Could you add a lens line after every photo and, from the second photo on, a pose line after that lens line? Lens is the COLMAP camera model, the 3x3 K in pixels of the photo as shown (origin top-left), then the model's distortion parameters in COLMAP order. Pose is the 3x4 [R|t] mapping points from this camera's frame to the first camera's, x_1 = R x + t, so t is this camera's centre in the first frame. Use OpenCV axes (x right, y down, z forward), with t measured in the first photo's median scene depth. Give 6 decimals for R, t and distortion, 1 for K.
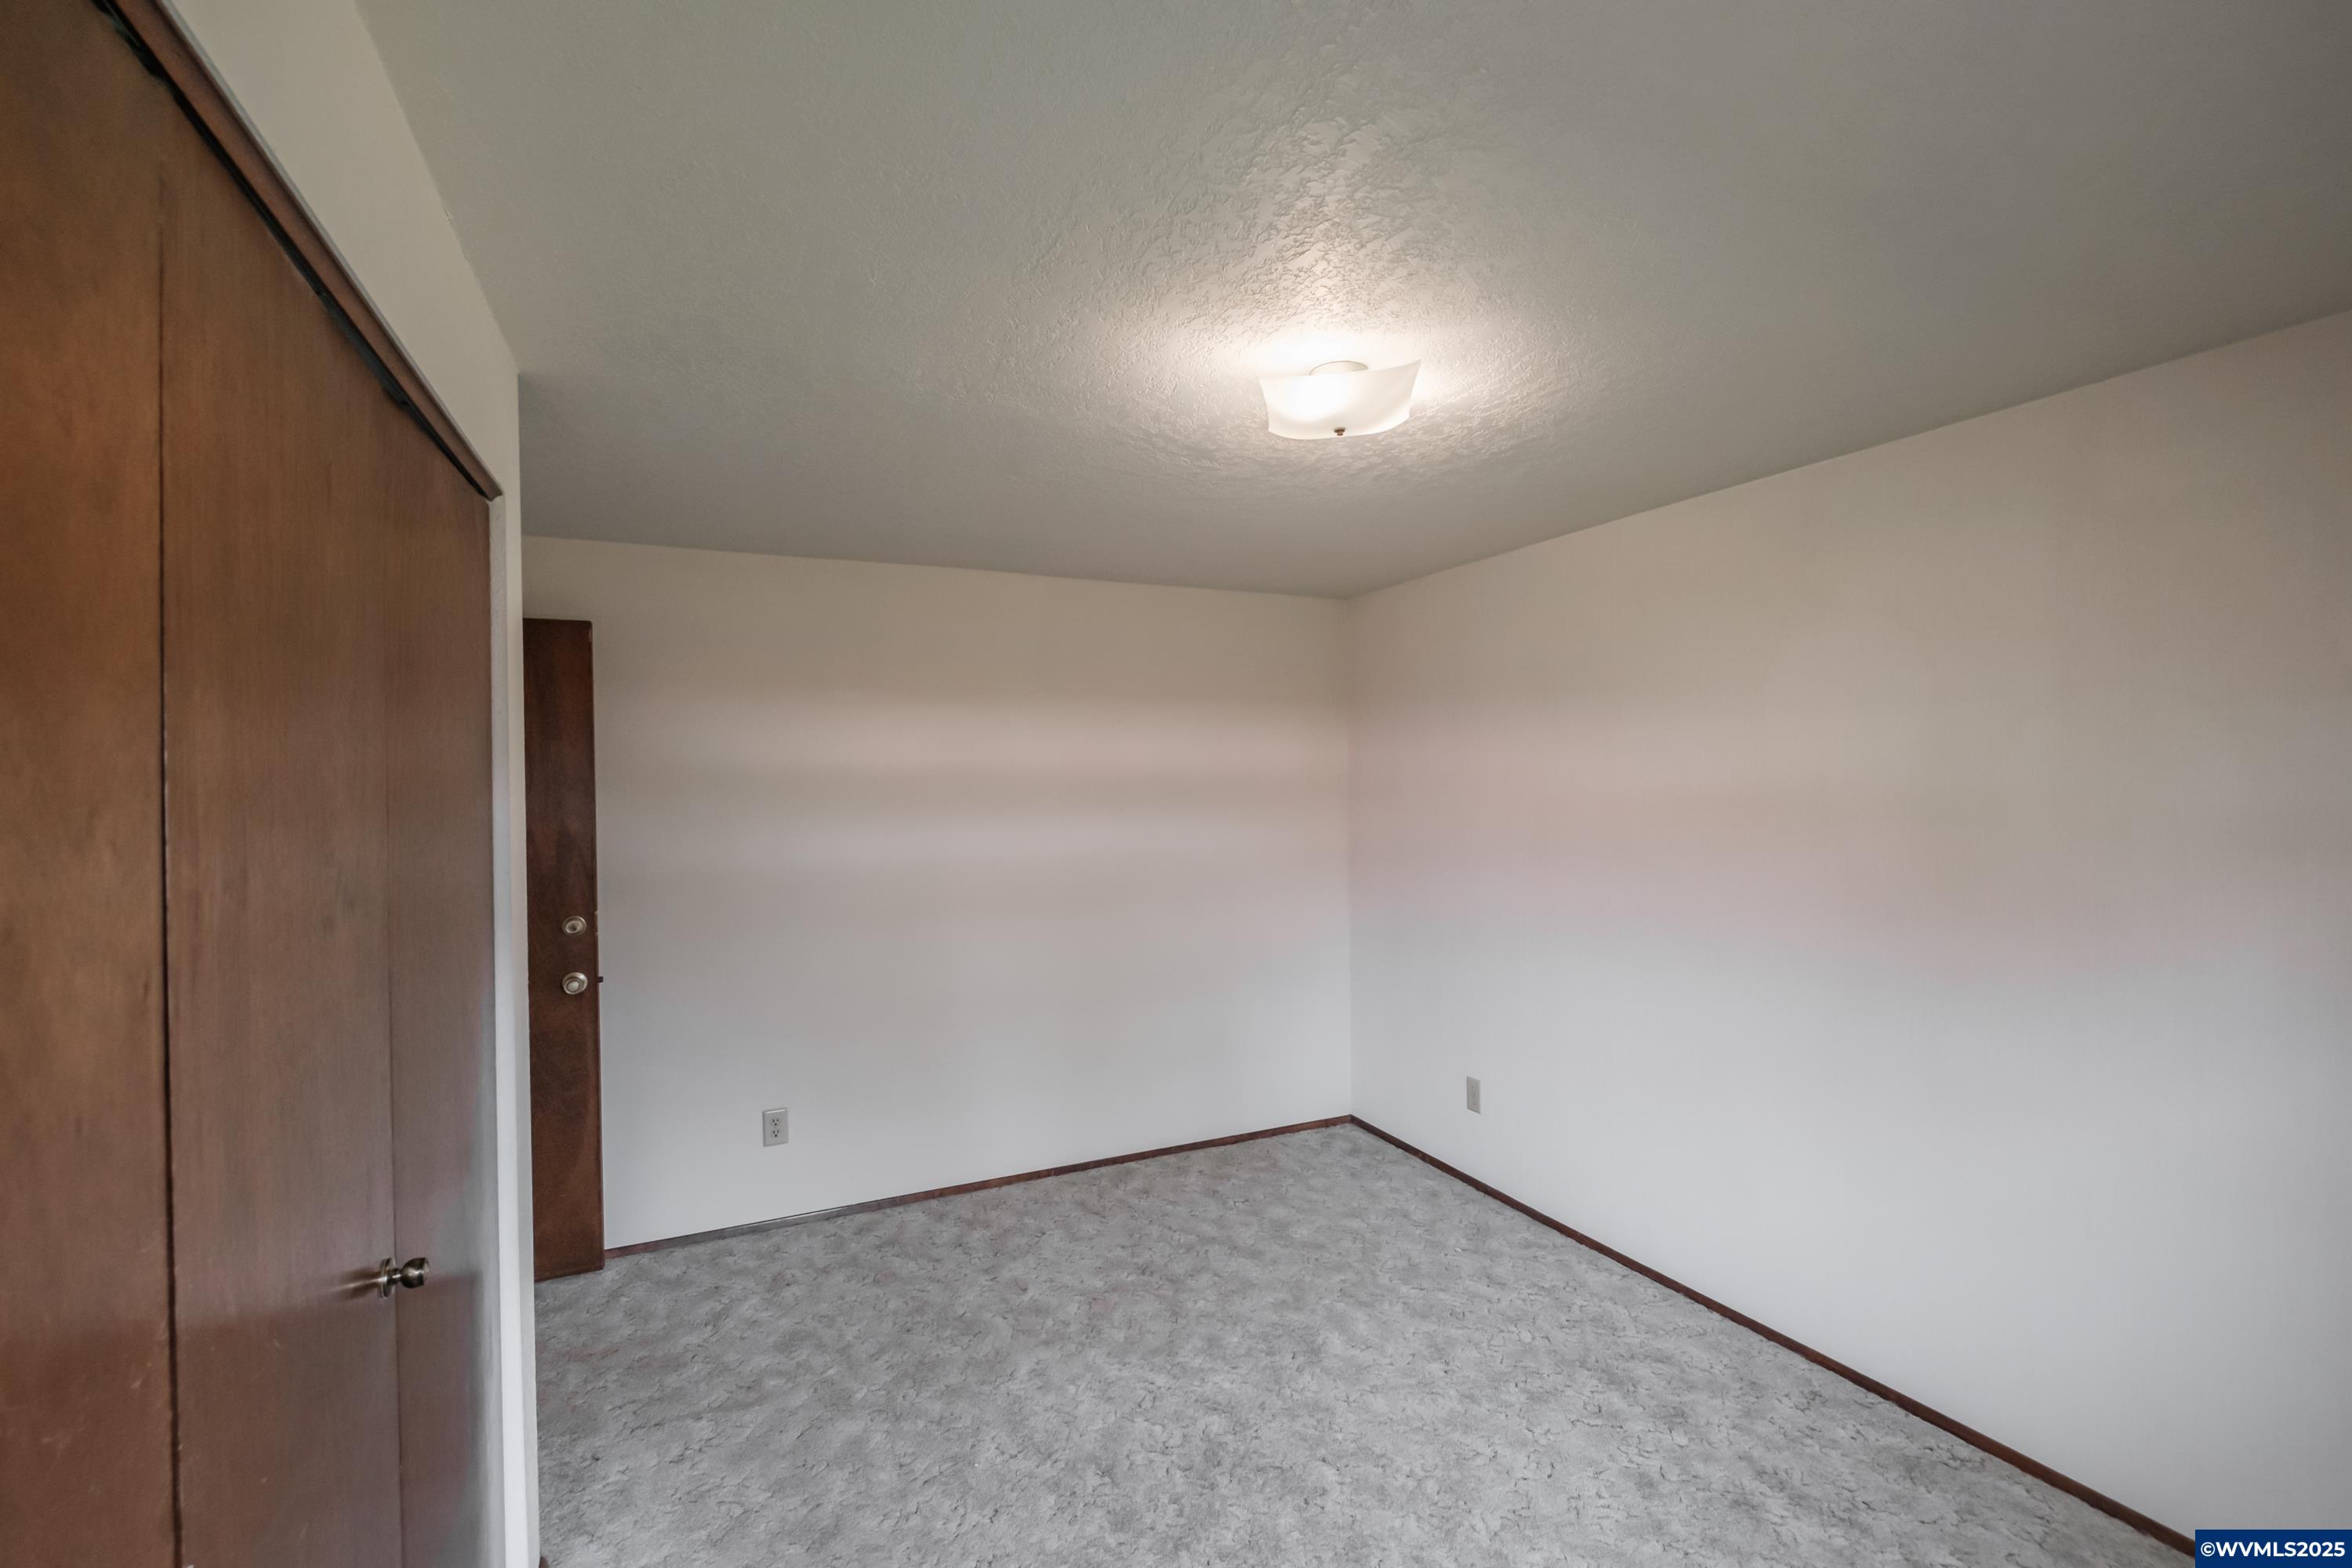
lens RADIAL K [[1019.0, 0, 1169.1], [0, 1019.0, 783.0], [0, 0, 1]] dist [-0.000229, -0.000271]
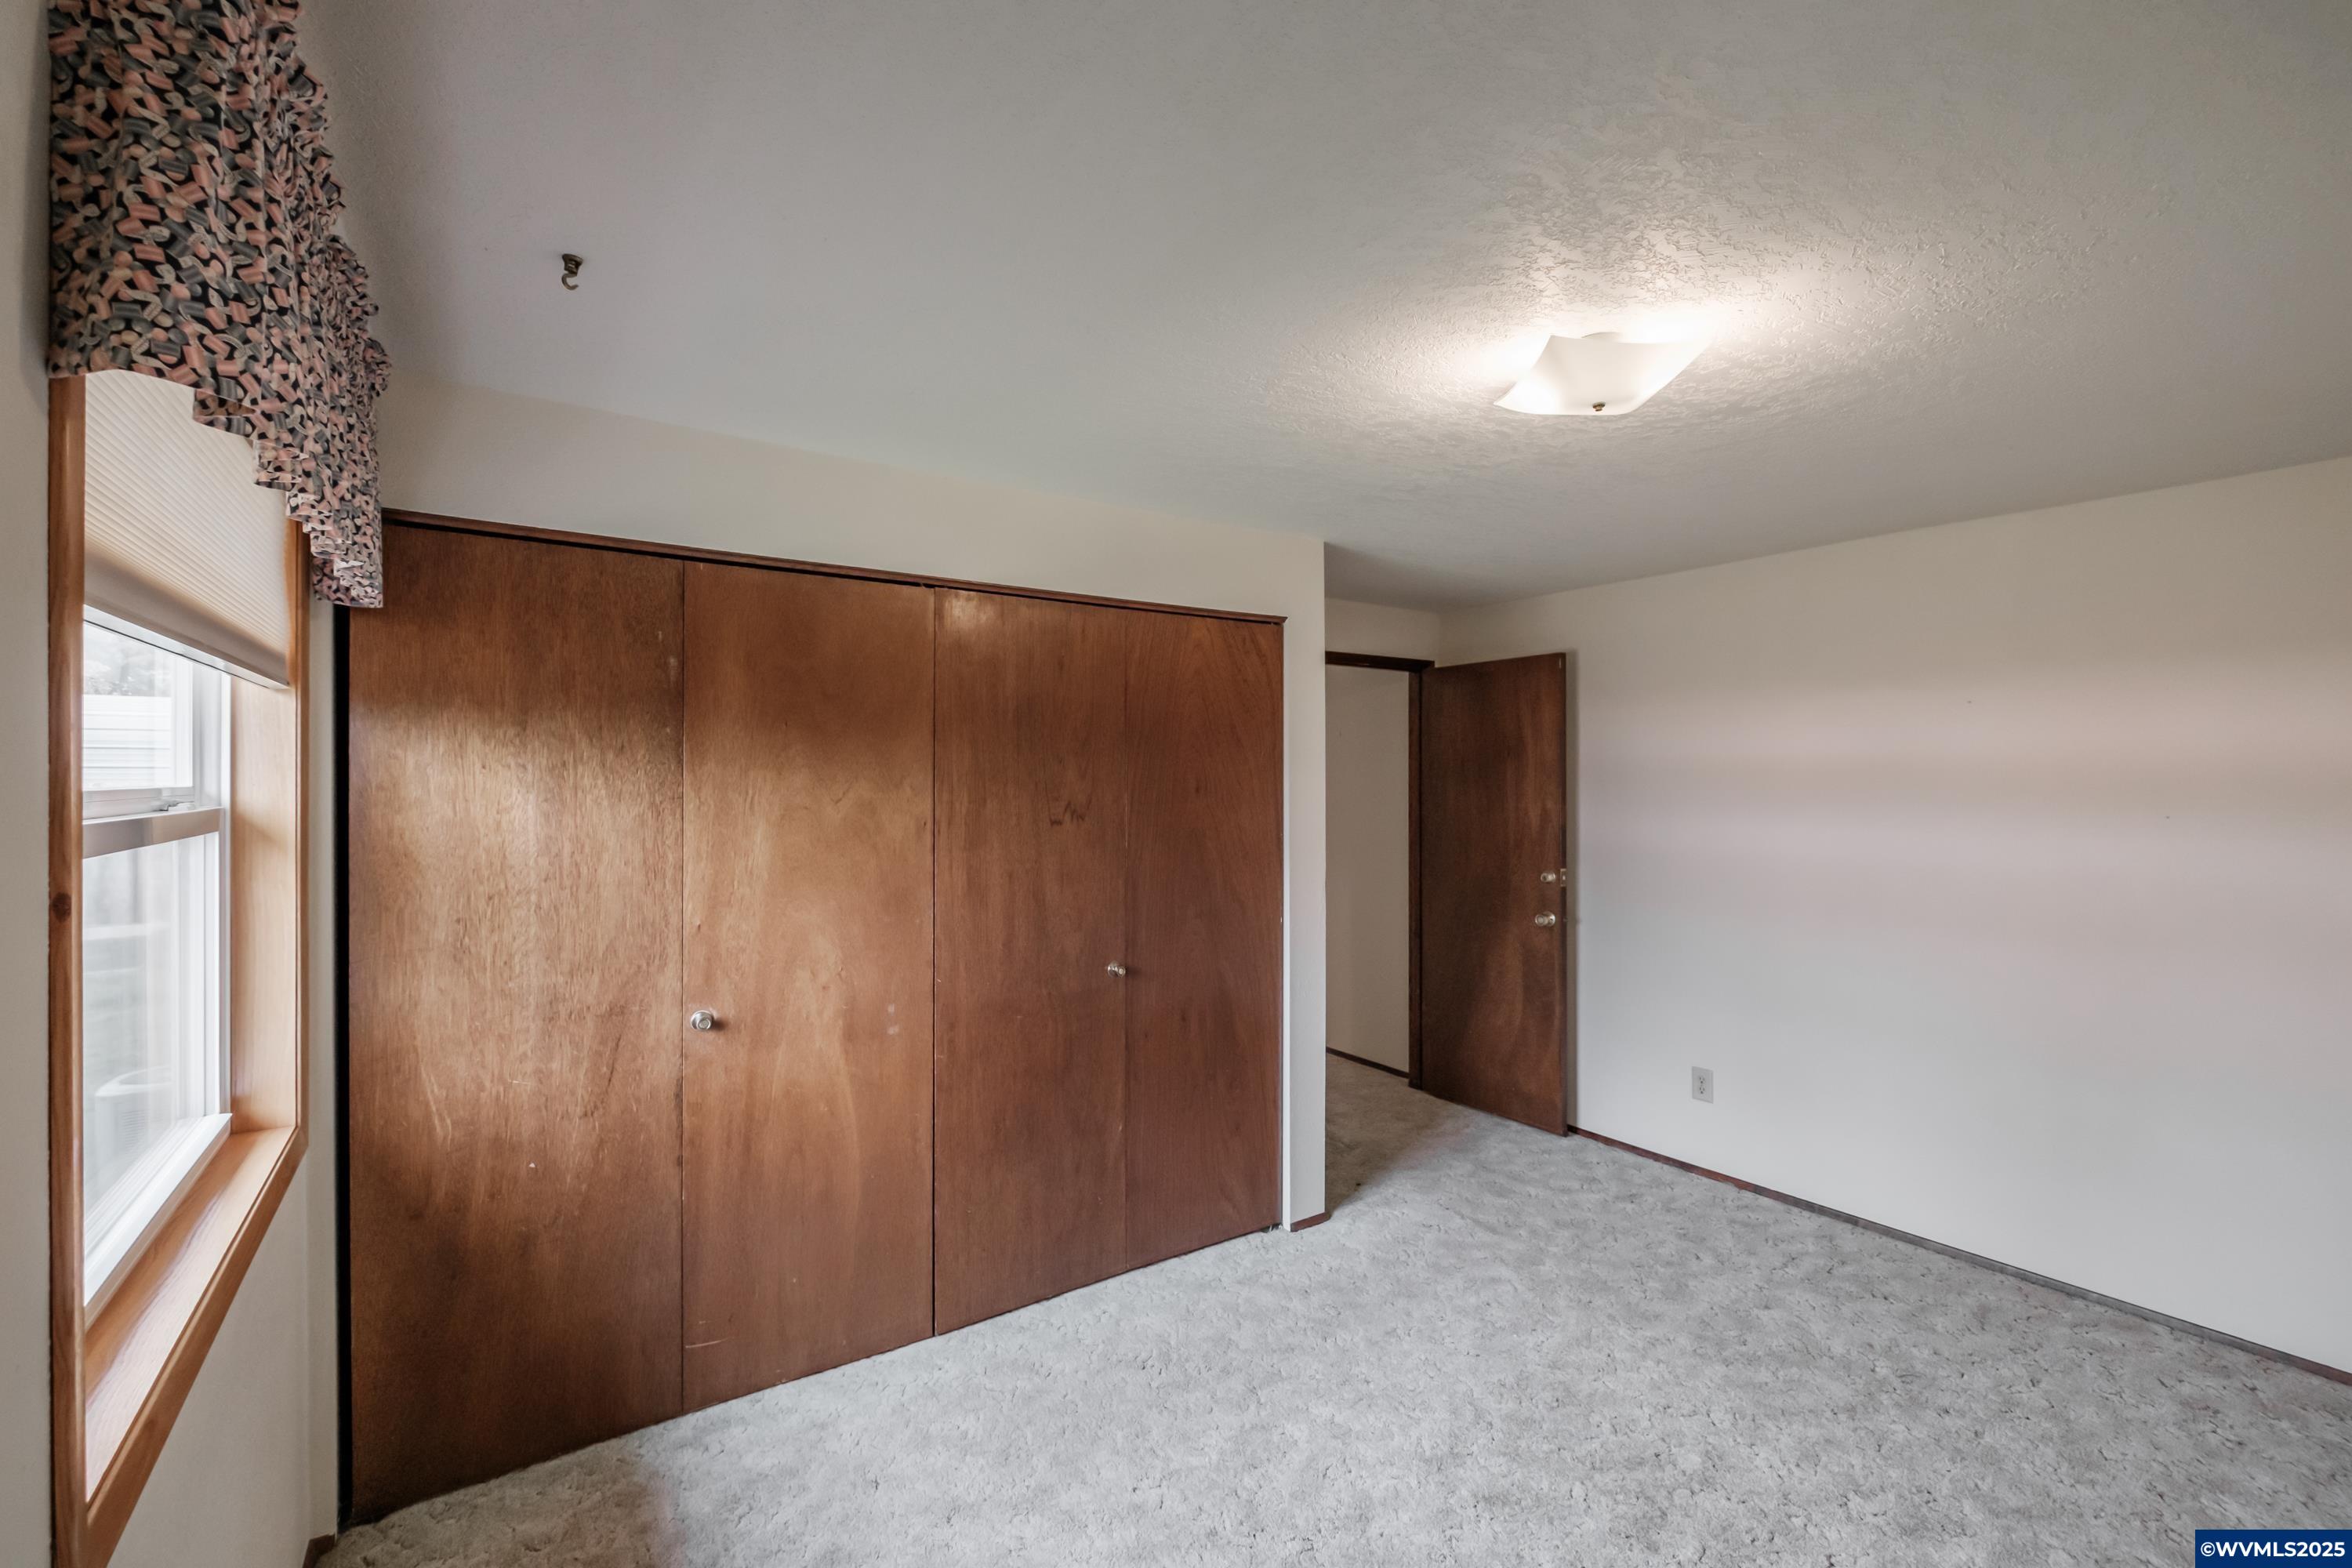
lens RADIAL K [[1017.2, 0, 1177.3], [0, 1017.2, 771.2], [0, 0, 1]] dist [0.001421, -0.000461]
pose [[0.152539, 0.003622, -0.988291, 0.692876], [-0.001698, 0.999993, 0.003403, -0.003104], [0.988296, 0.001159, 0.152544, 0.306917]]
